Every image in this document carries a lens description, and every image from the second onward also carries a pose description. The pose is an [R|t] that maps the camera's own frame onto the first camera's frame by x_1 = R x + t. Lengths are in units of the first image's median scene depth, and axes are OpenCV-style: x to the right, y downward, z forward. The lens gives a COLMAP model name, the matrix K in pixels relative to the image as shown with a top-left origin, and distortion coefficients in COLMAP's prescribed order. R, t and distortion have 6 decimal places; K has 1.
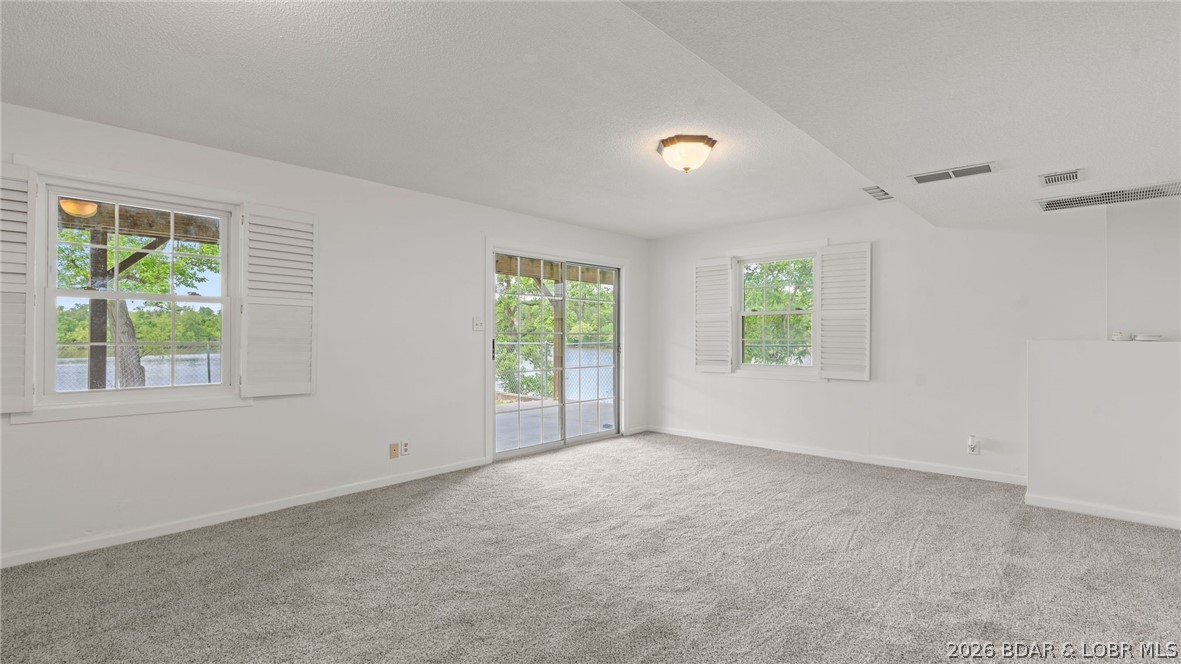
lens RADIAL K [[536.1, 0, 590.6], [0, 536.1, 331.7], [0, 0, 1]] dist [-0.009585, 0.003818]
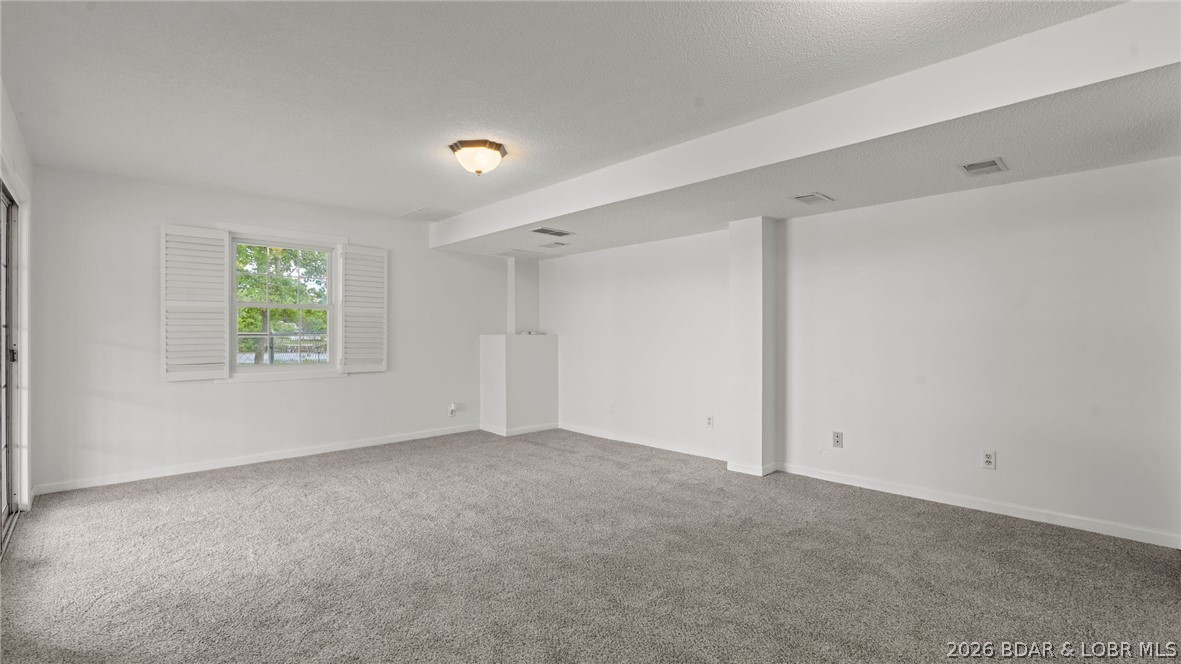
lens RADIAL K [[536.1, 0, 592.3], [0, 536.1, 334.1], [0, 0, 1]] dist [-0.009585, 0.003818]
pose [[0.038224, -0.002863, 0.999265, -0.724488], [-0.009458, 0.999950, 0.003226, 0.006248], [-0.999224, -0.009575, 0.038195, 0.621706]]
